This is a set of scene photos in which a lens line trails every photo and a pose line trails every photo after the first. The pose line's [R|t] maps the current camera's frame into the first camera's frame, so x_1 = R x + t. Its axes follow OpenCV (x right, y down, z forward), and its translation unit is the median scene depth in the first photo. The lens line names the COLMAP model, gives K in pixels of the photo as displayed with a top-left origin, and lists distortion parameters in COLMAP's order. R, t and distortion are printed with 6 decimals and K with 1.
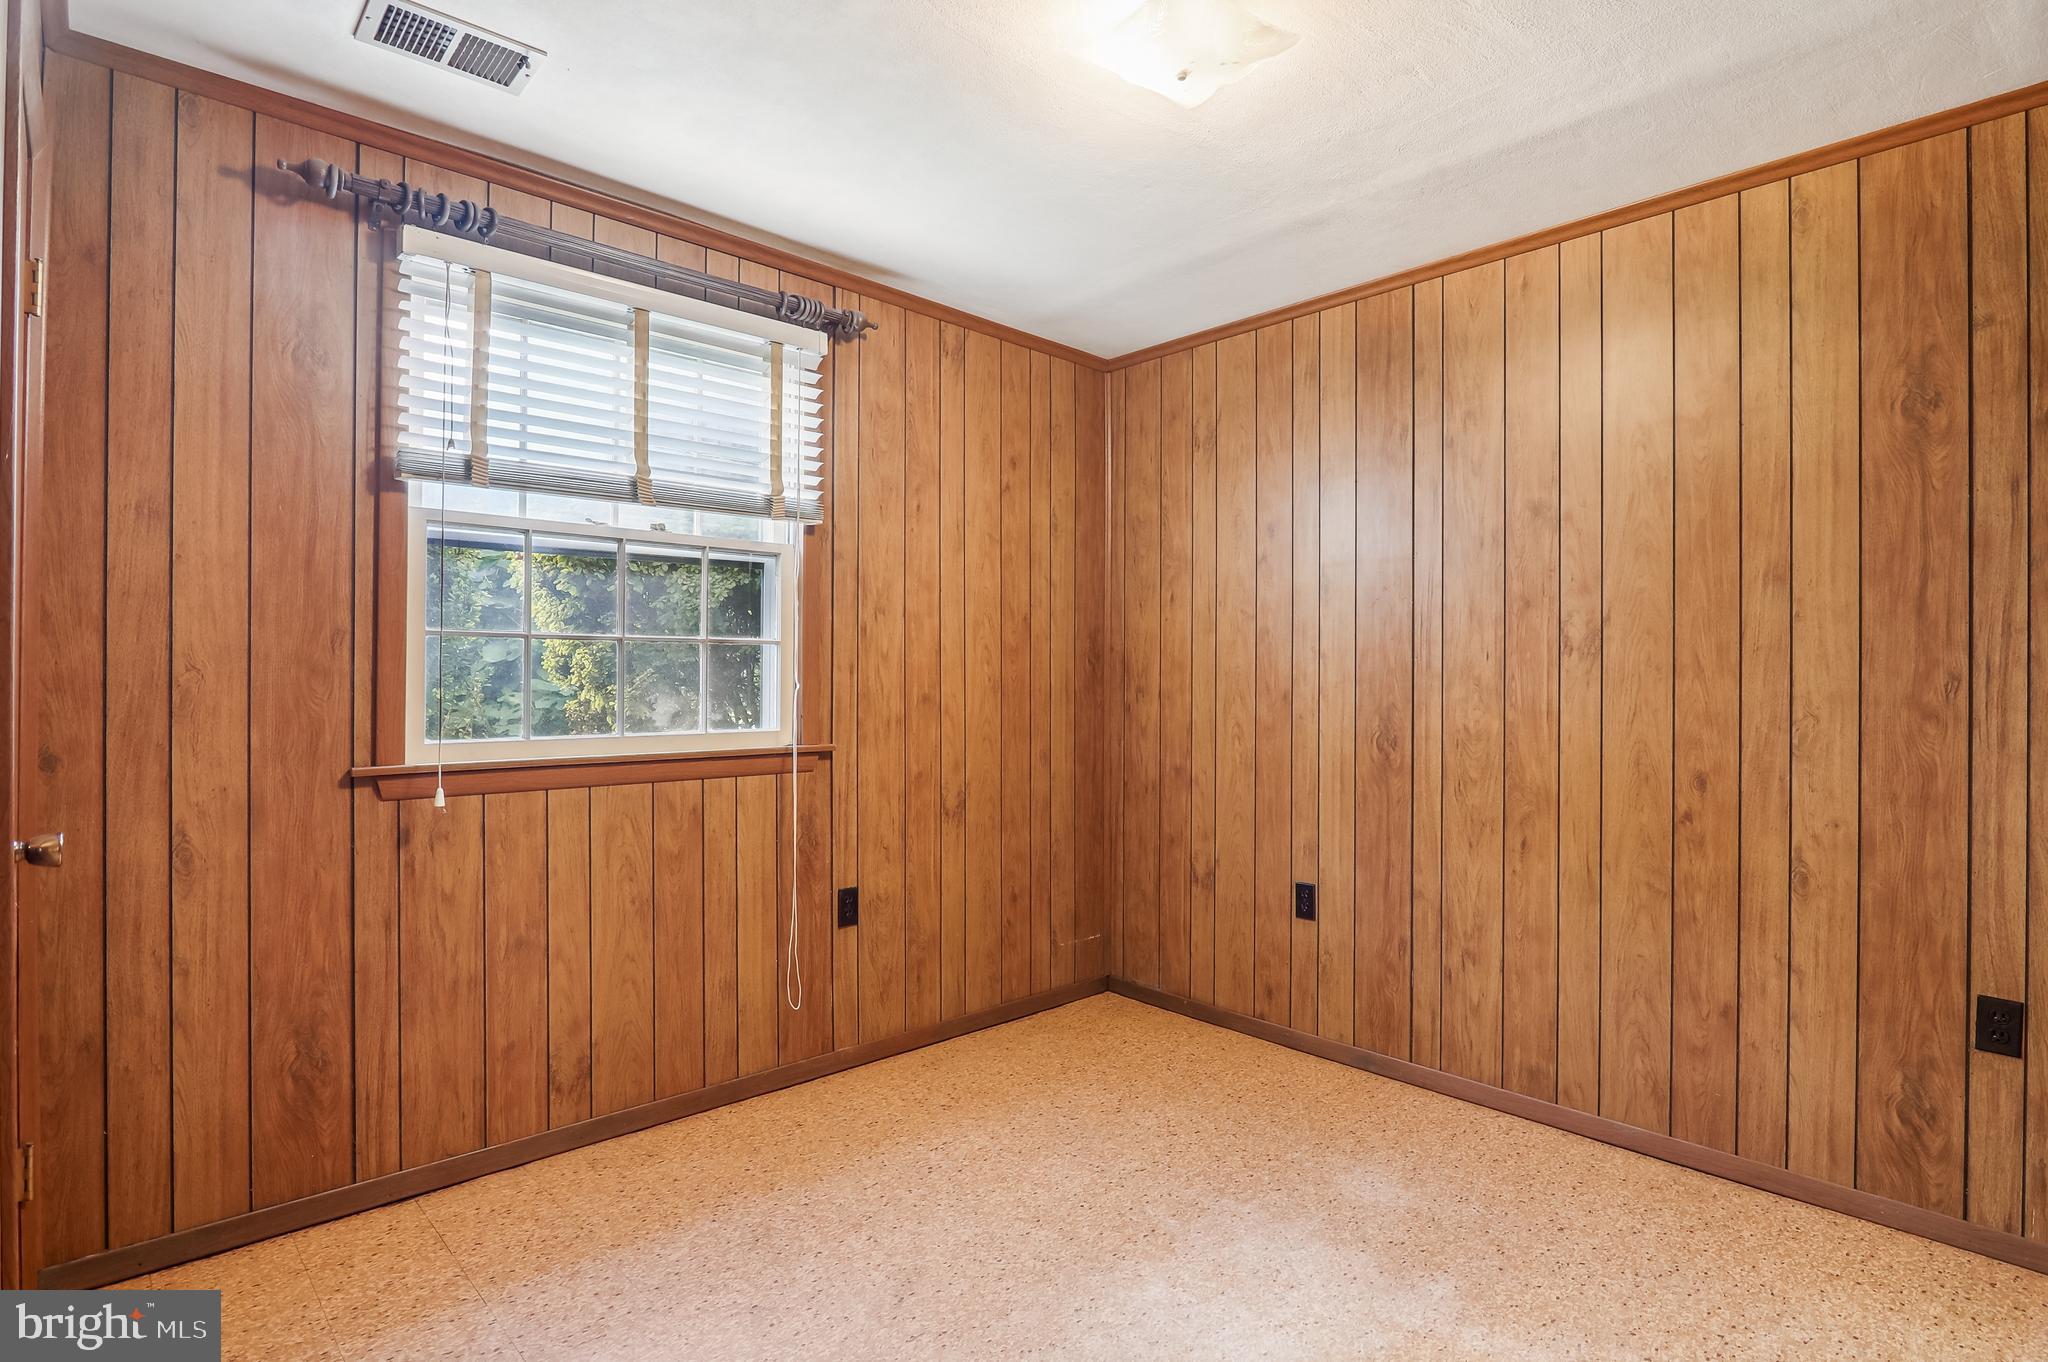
lens RADIAL K [[1006.5, 0, 1045.5], [0, 1006.5, 681.4], [0, 0, 1]] dist [-0.011464, -0.002712]
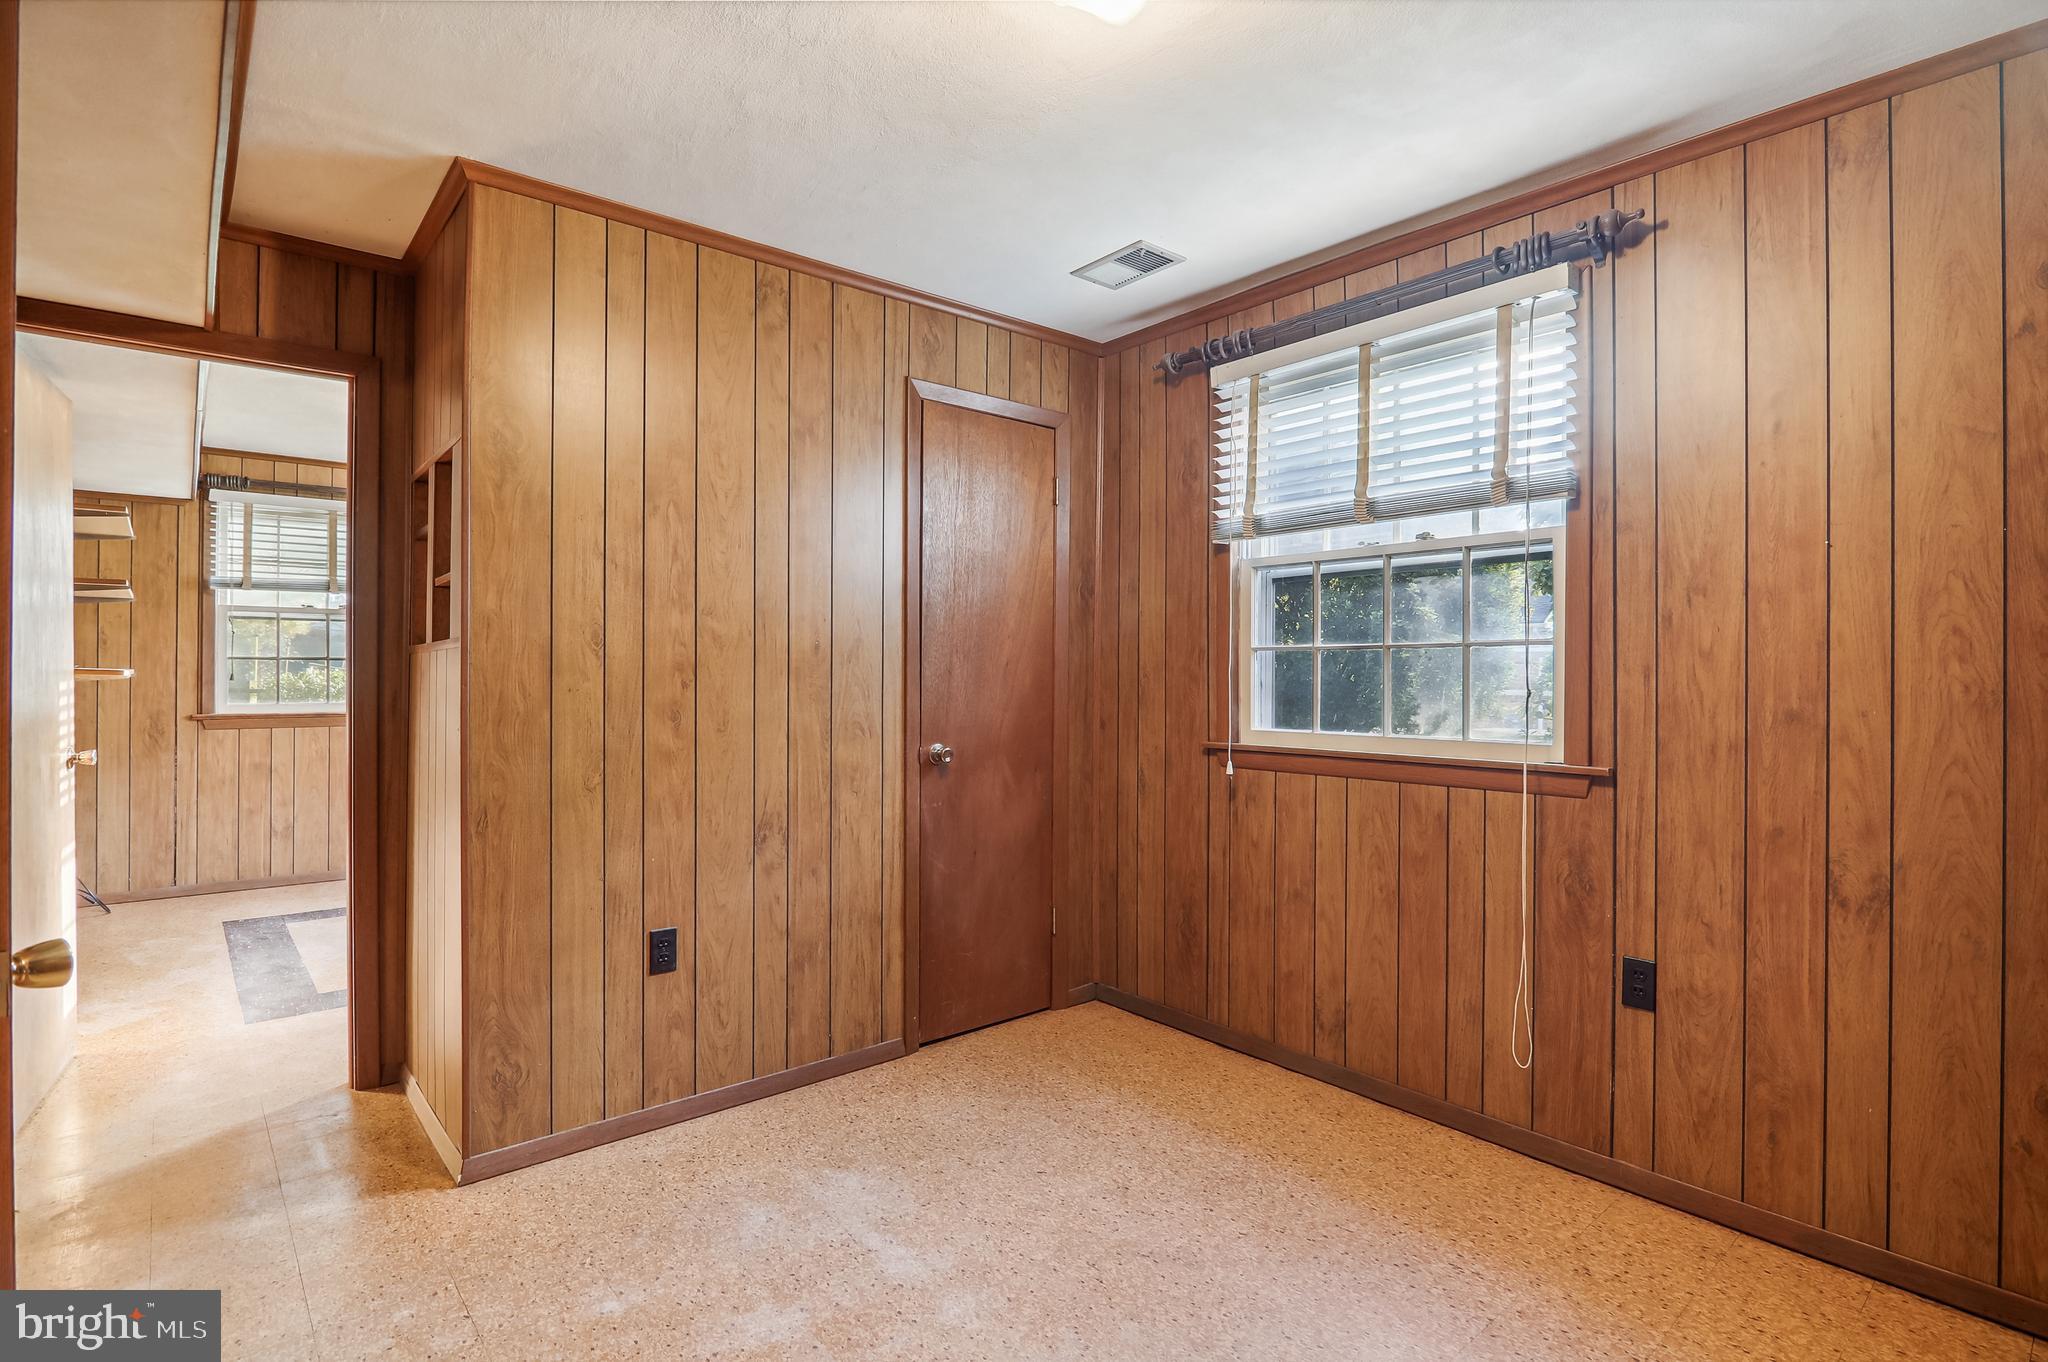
lens RADIAL K [[1004.7, 0, 1022.8], [0, 1004.7, 685.1], [0, 0, 1]] dist [-0.018546, -0.001258]
pose [[-0.054547, 0.007471, -0.998483, 0.660546], [-0.006117, 0.999951, 0.007816, -0.006703], [0.998492, 0.006534, -0.054499, 0.647259]]
